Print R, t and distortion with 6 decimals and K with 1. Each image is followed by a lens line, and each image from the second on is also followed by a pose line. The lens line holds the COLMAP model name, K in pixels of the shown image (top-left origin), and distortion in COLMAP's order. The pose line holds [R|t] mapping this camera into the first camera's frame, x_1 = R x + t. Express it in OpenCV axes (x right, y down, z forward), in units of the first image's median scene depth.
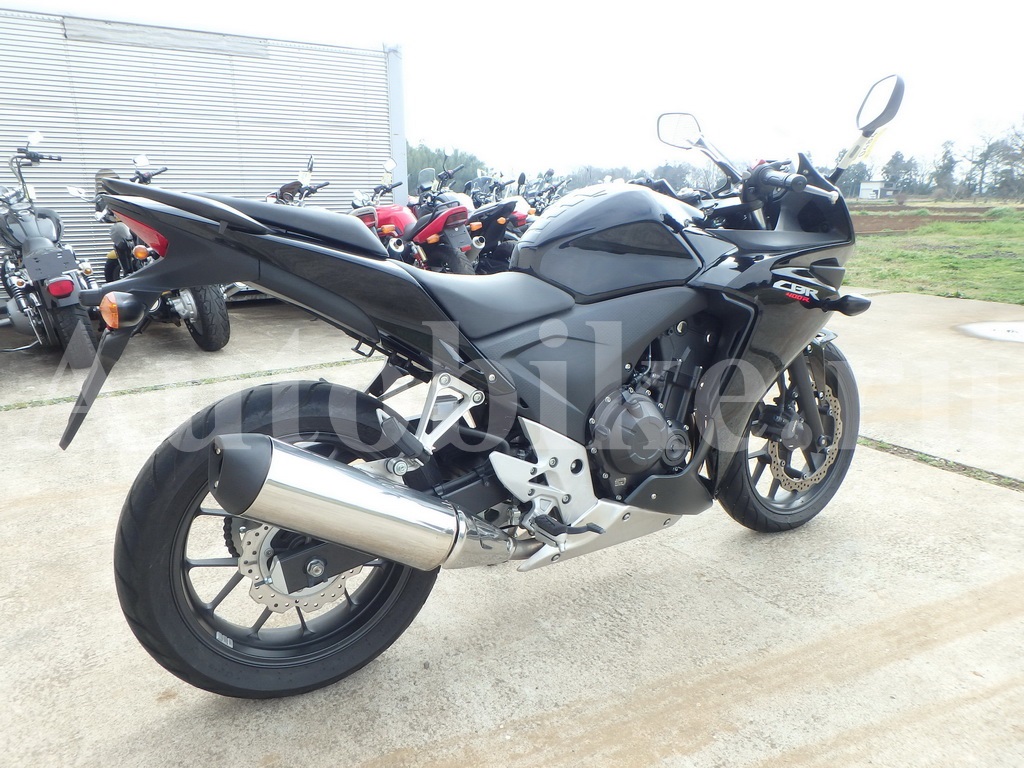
lens RADIAL K [[706.9, 0, 512.0], [0, 706.9, 384.0], [0, 0, 1]] dist [-0.003551, -0.001313]
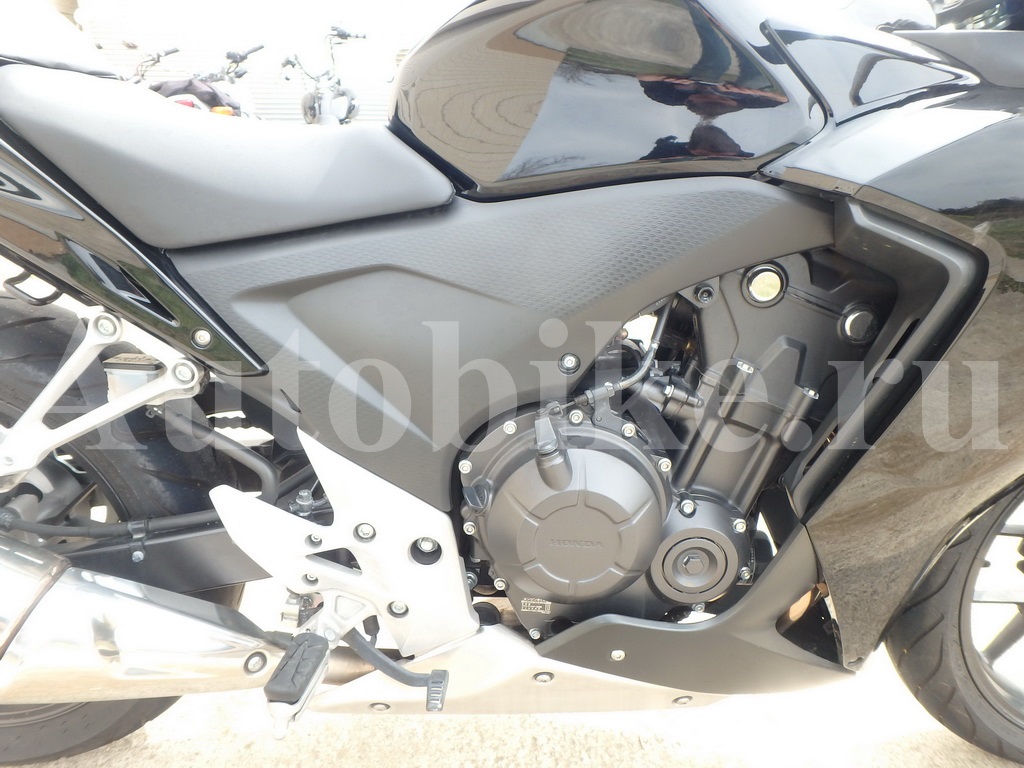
lens RADIAL K [[711.9, 0, 514.9], [0, 711.9, 378.8], [0, 0, 1]] dist [0.002950, 0.003076]
pose [[0.867723, 0.197216, -0.456249, 0.326116], [-0.146471, 0.978612, 0.144444, -0.070120], [0.474978, -0.058510, 0.878051, 0.601212]]
